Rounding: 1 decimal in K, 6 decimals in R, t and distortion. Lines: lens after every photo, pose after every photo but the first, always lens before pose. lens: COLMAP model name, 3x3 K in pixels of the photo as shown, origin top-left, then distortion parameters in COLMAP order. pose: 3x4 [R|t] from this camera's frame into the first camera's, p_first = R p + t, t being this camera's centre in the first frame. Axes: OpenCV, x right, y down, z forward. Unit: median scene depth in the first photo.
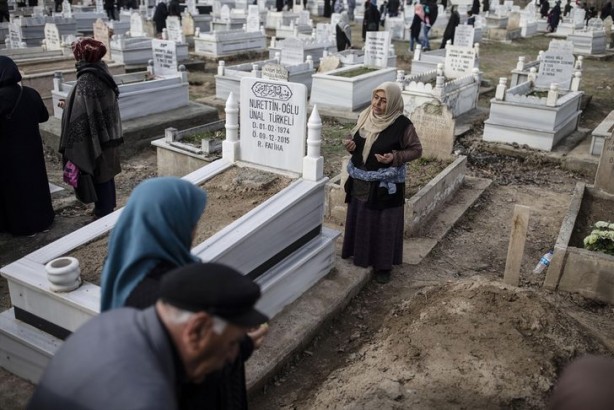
lens RADIAL K [[581.2, 0, 306.3], [0, 581.2, 204.0], [0, 0, 1]] dist [-0.012219, 0.000000]
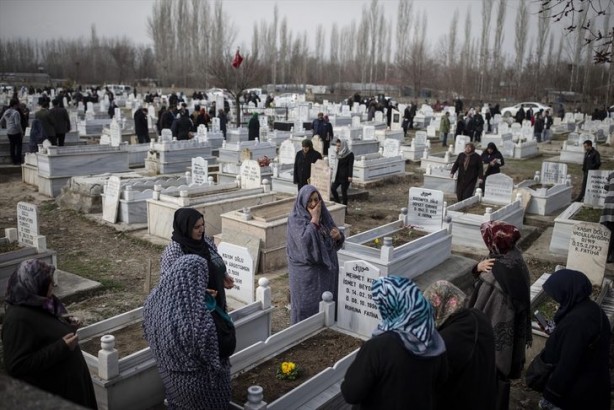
lens RADIAL K [[581.2, 0, 305.2], [0, 581.2, 204.8], [0, 0, 1]] dist [-0.012219, 0.000000]
pose [[0.999229, 0.004072, -0.039046, -0.403864], [-0.010561, 0.985822, -0.167464, -0.100400], [0.037811, 0.167747, 0.985105, 0.085606]]
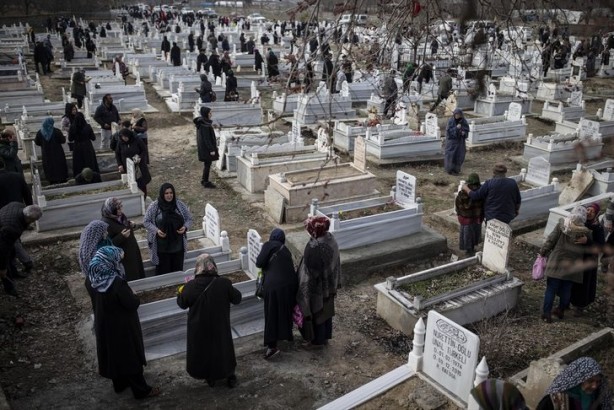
lens RADIAL K [[581.2, 0, 306.4], [0, 581.2, 202.6], [0, 0, 1]] dist [-0.012219, 0.000000]
pose [[0.895539, 0.127249, -0.426400, 0.068900], [-0.145975, 0.989223, -0.011371, -0.185631], [0.420358, 0.072427, 0.904463, -0.098962]]
